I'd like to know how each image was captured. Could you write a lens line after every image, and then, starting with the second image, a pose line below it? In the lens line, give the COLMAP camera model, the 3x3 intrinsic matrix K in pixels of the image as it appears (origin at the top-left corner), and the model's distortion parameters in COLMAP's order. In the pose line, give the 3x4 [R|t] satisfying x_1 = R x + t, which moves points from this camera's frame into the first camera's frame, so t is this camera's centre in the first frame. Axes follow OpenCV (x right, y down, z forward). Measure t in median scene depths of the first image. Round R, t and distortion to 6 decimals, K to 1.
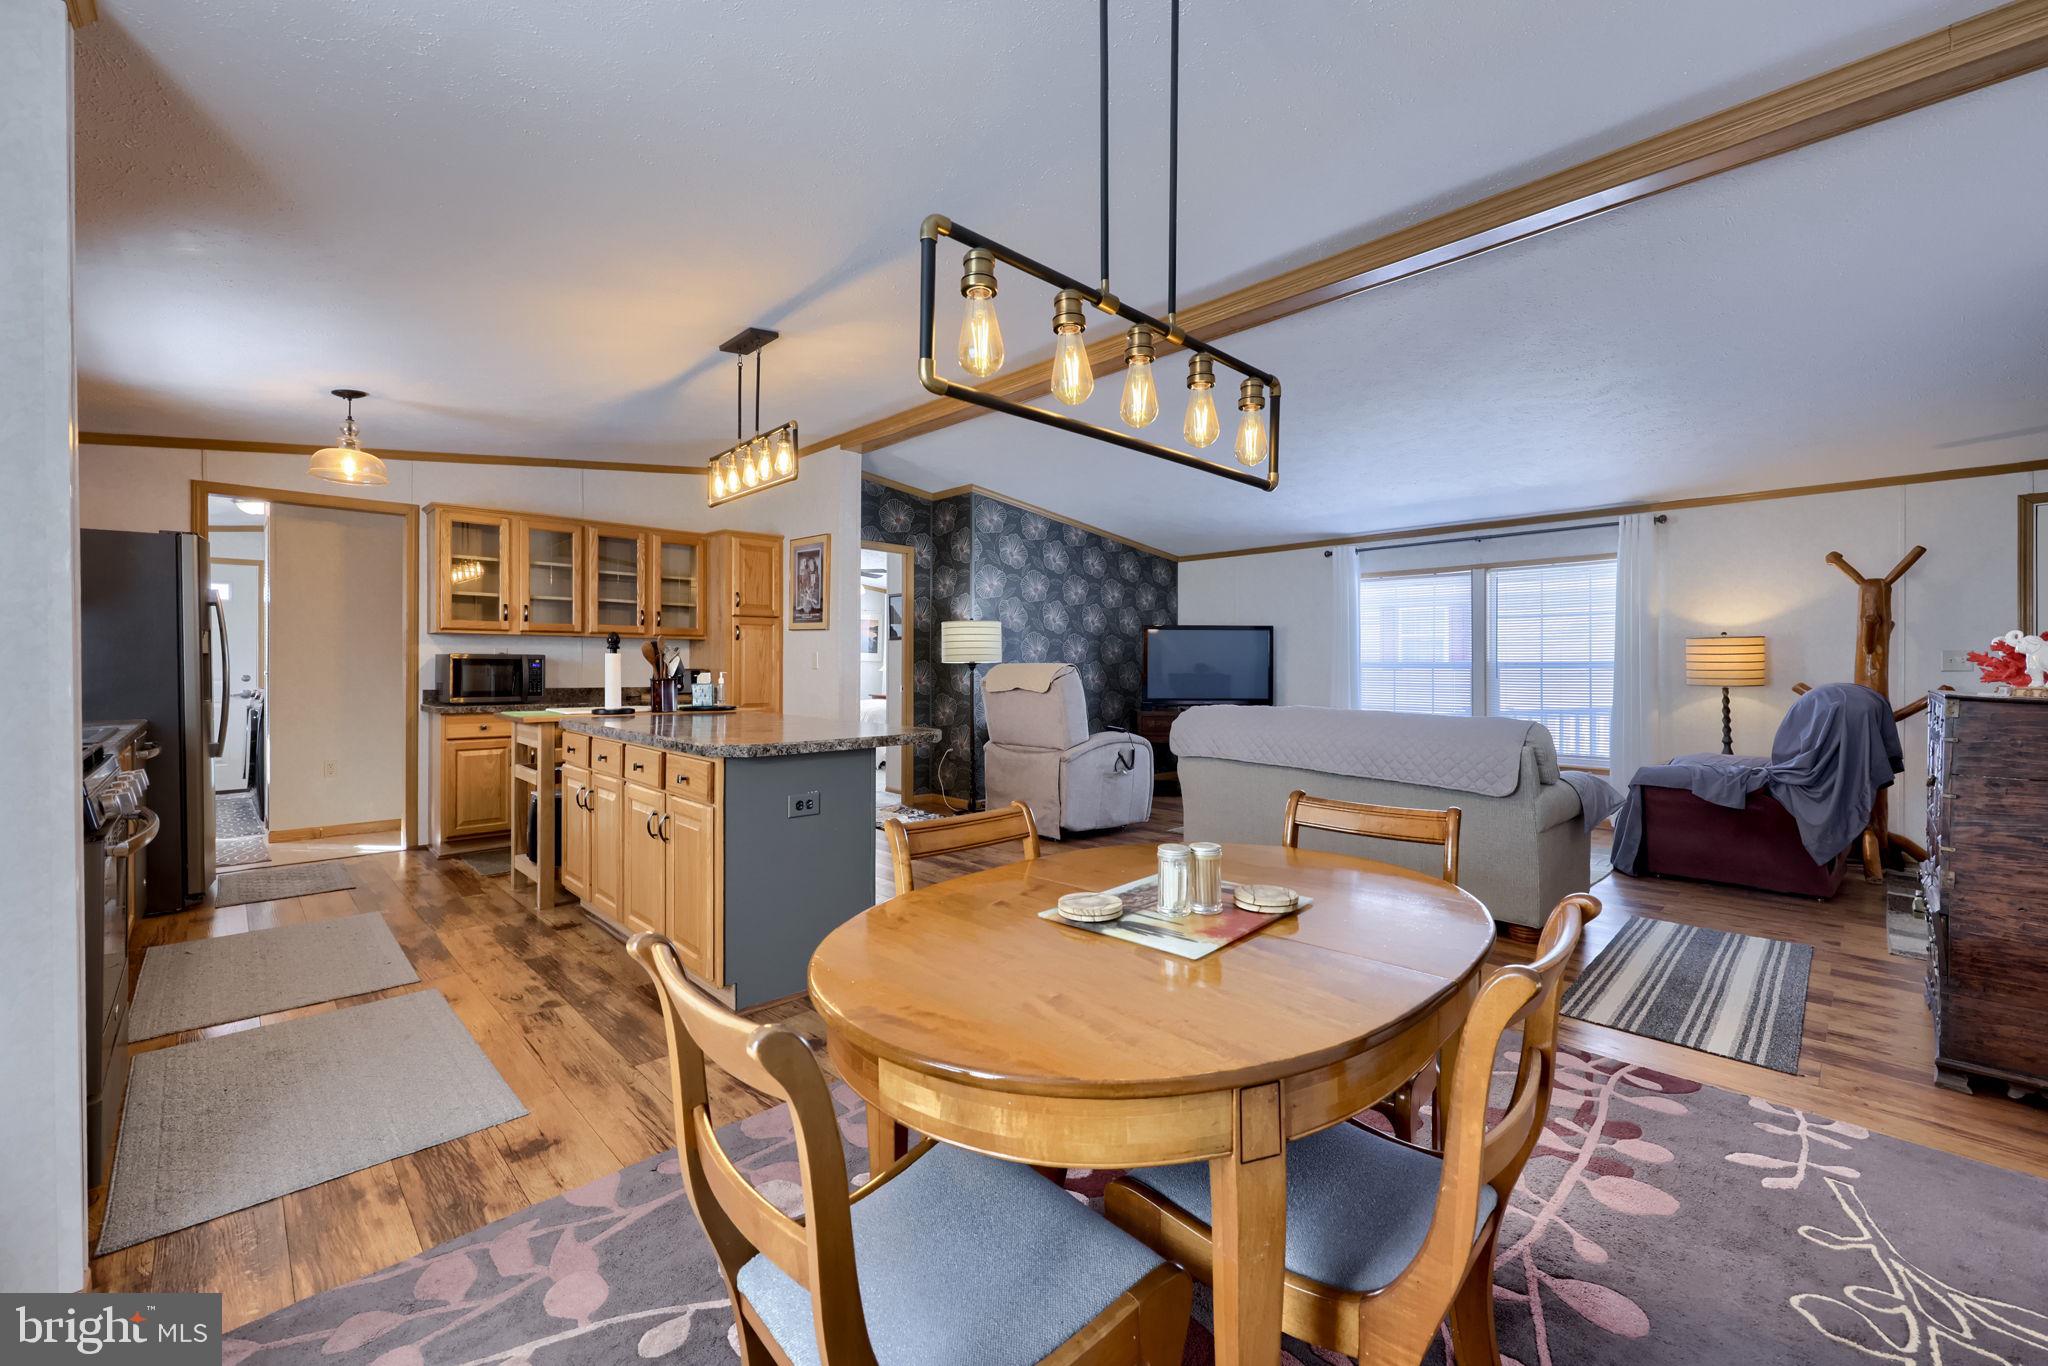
lens RADIAL K [[831.7, 0, 1013.6], [0, 831.7, 667.5], [0, 0, 1]] dist [-0.000581, 0.000076]
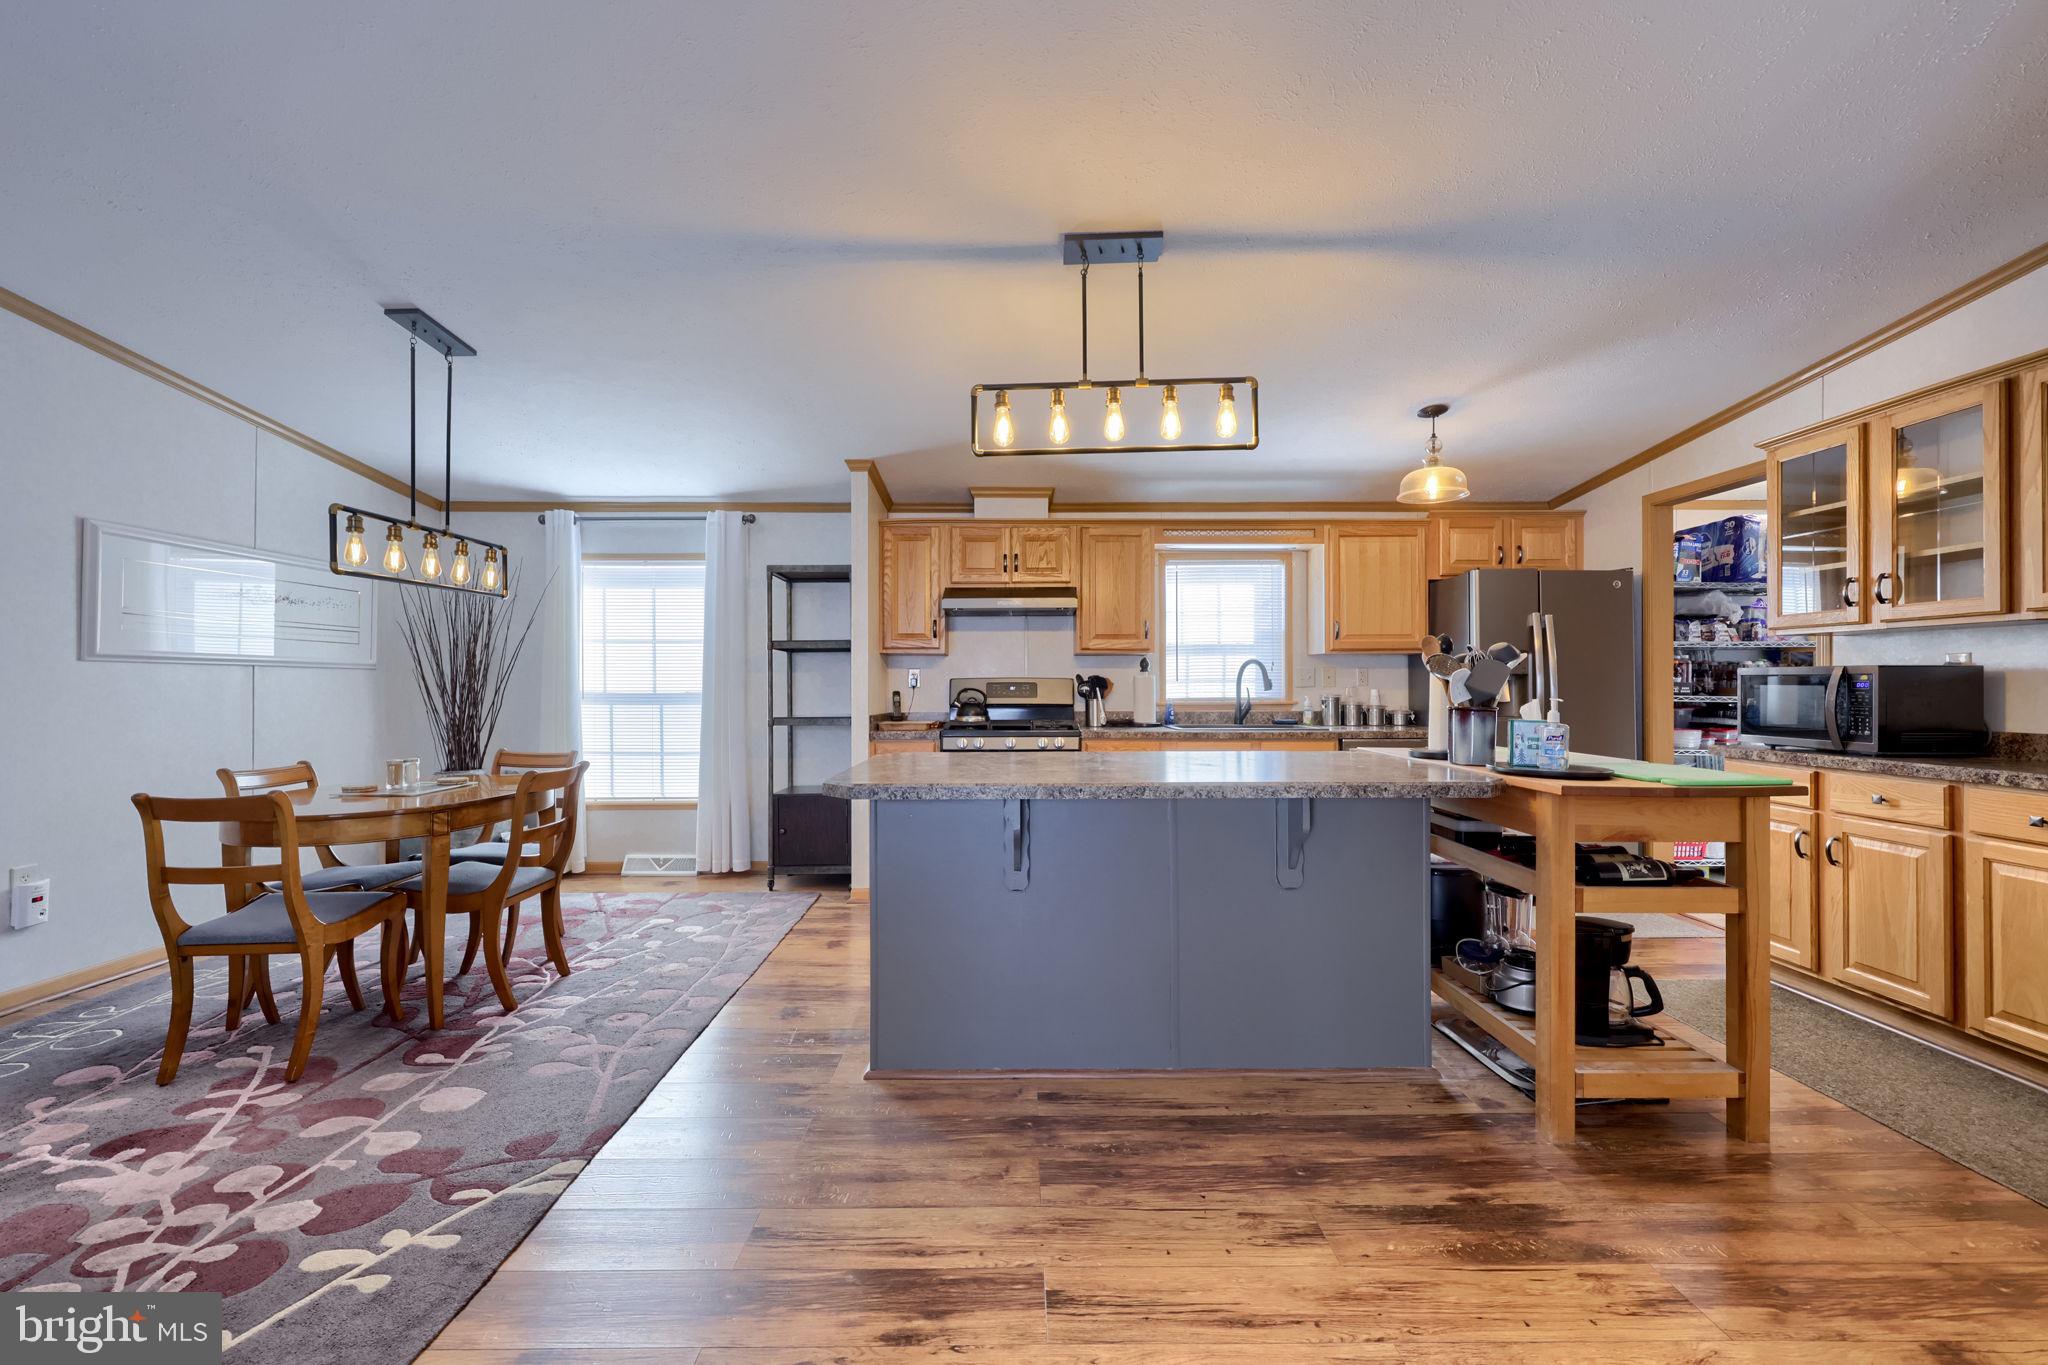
lens RADIAL K [[808.4, 0, 1029.3], [0, 808.4, 686.4], [0, 0, 1]] dist [0.001329, -0.000008]
pose [[-0.674437, 0.002312, -0.738329, 0.173269], [-0.002356, 0.999983, 0.005283, -0.003853], [0.738329, 0.005303, -0.674420, 0.946039]]
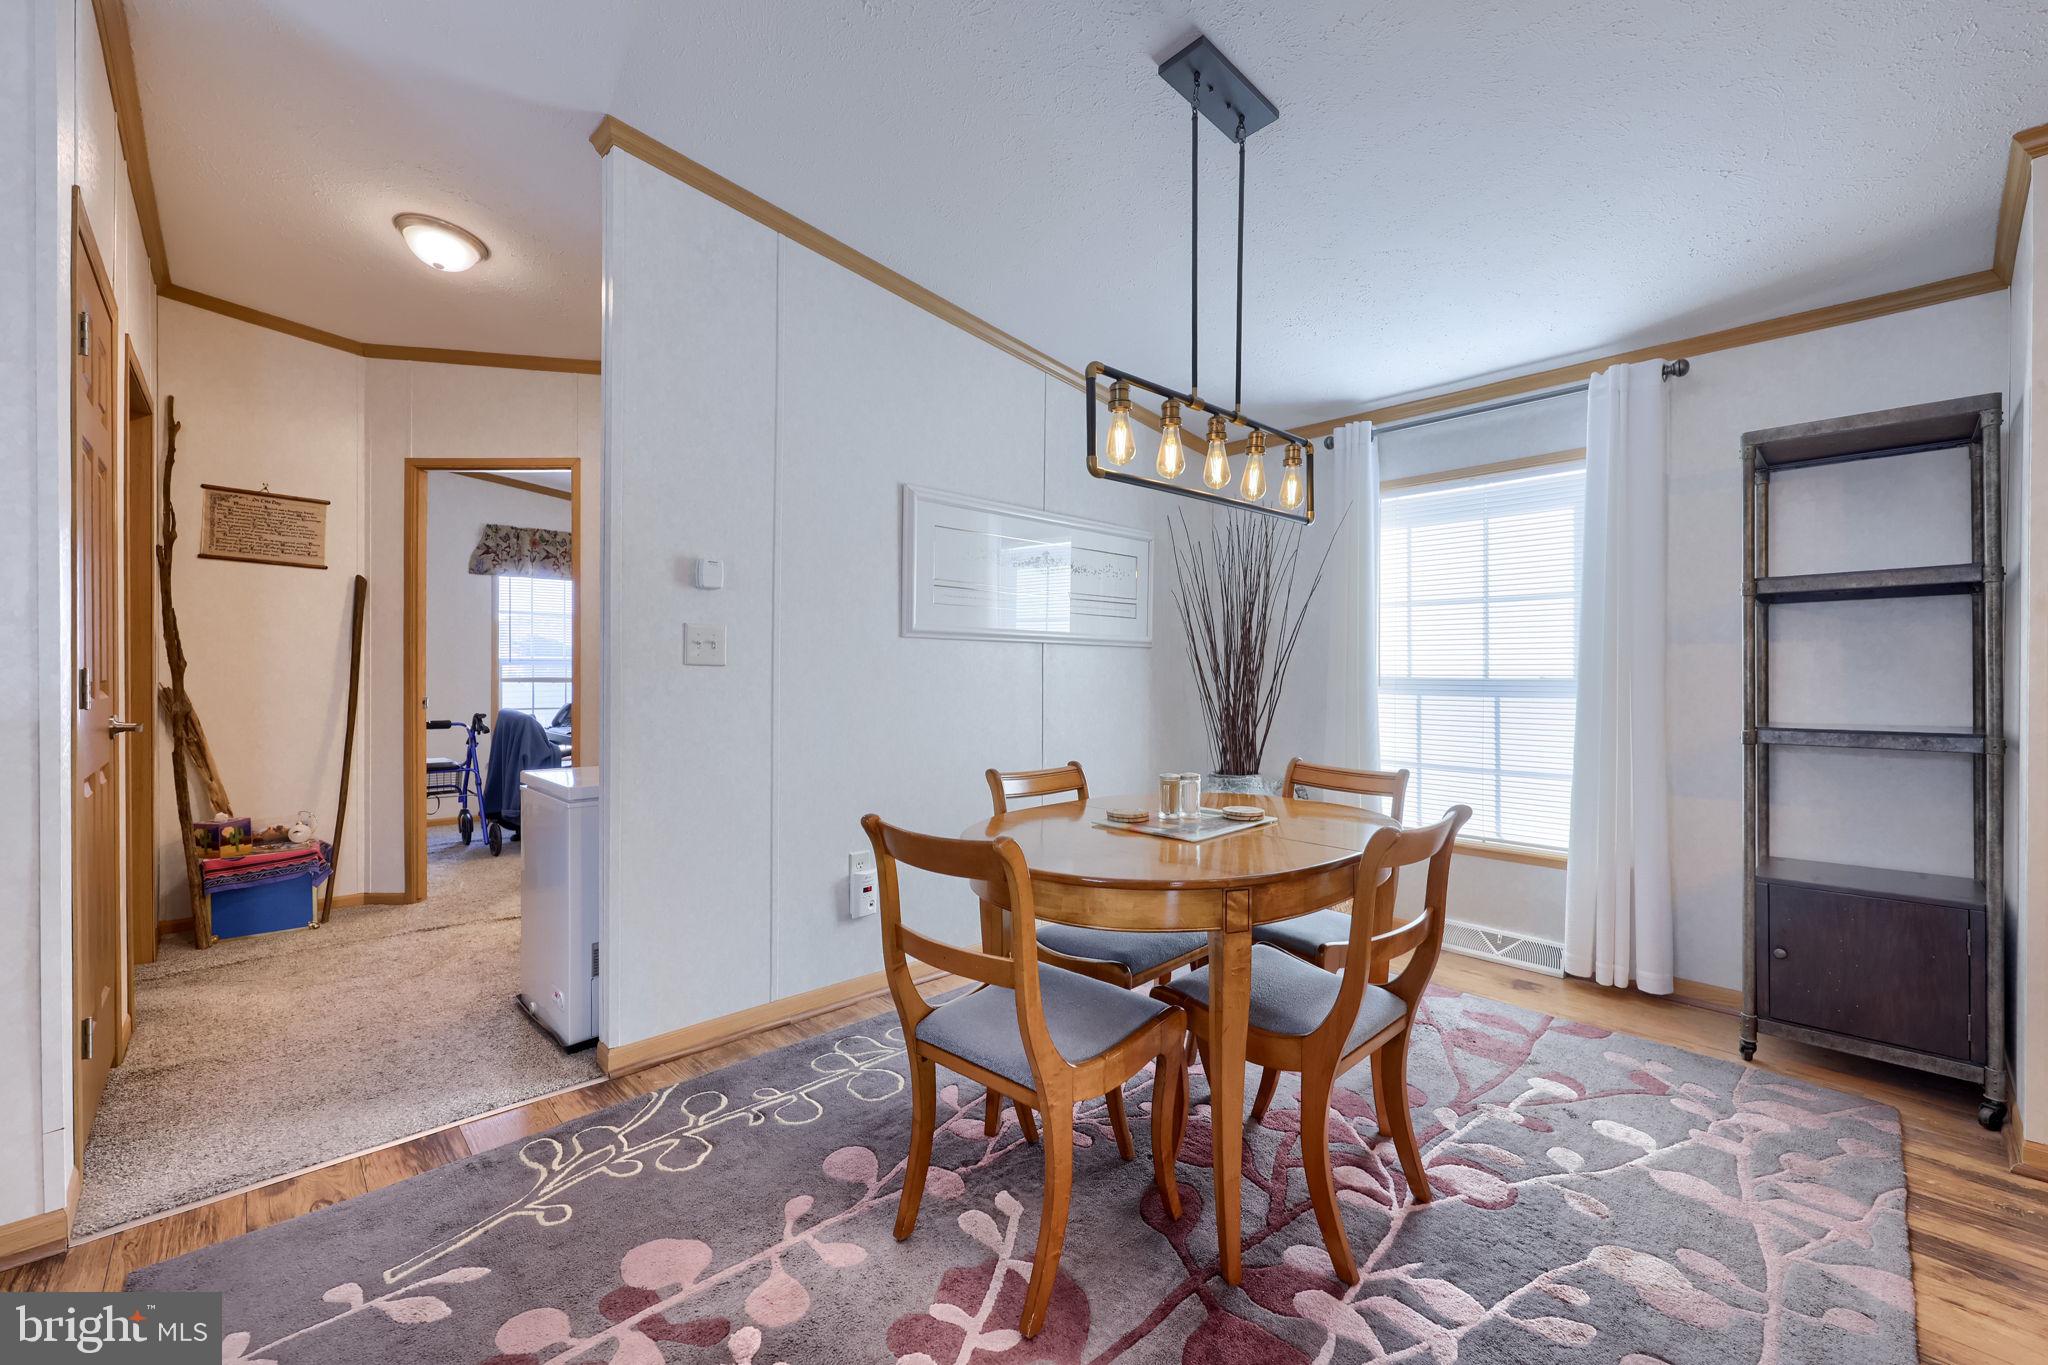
lens RADIAL K [[831.7, 0, 1013.6], [0, 831.7, 667.0], [0, 0, 1]] dist [-0.000581, 0.000076]
pose [[-0.999828, -0.001188, 0.018496, 0.122588], [-0.001208, 0.999999, -0.001045, 0.002131], [-0.018495, -0.001067, -0.999828, 0.637894]]
